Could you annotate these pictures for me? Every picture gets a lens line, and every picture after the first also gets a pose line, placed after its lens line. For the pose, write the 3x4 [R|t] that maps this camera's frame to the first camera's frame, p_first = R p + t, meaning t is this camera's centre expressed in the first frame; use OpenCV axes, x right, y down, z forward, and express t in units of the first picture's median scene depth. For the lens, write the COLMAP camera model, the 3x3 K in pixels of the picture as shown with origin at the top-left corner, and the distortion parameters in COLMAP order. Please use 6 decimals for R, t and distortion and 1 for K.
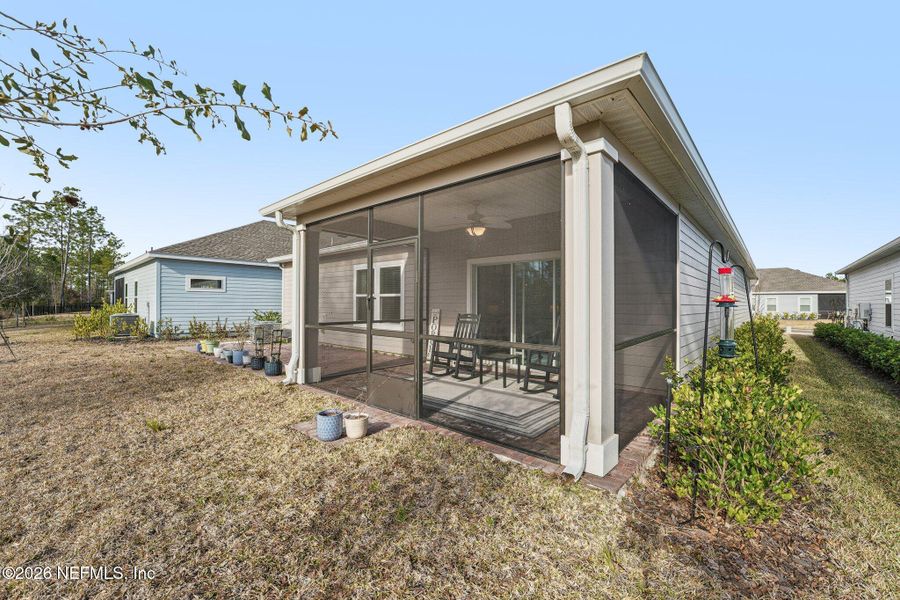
lens RADIAL K [[368.7, 0, 447.2], [0, 368.7, 302.9], [0, 0, 1]] dist [-0.013193, 0.000007]
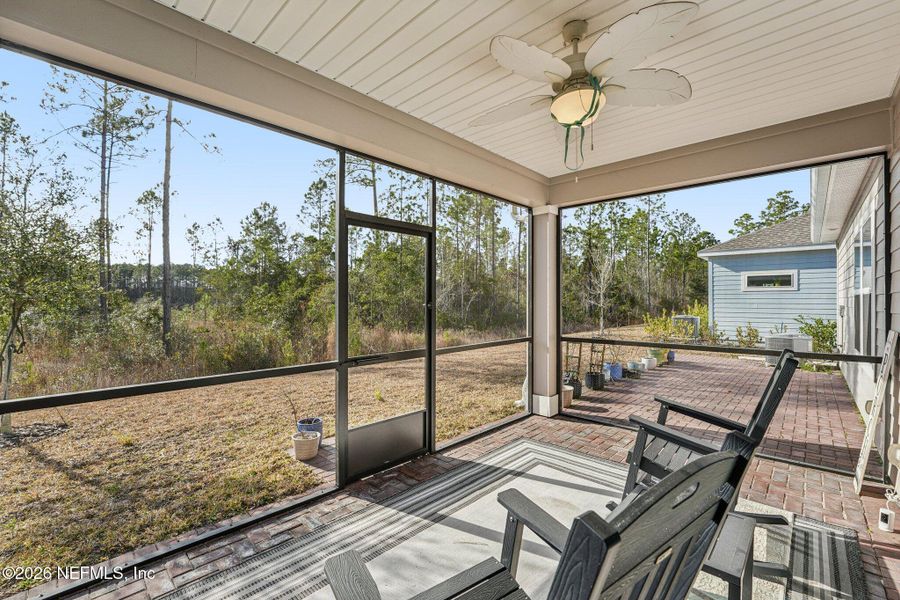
lens RADIAL K [[368.7, 0, 447.8], [0, 368.7, 300.3], [0, 0, 1]] dist [-0.013193, 0.000007]
pose [[-0.022025, -0.009024, -0.999717, 0.193671], [0.006401, 0.999937, -0.009167, -0.009143], [0.999737, -0.006601, -0.021965, 0.385051]]
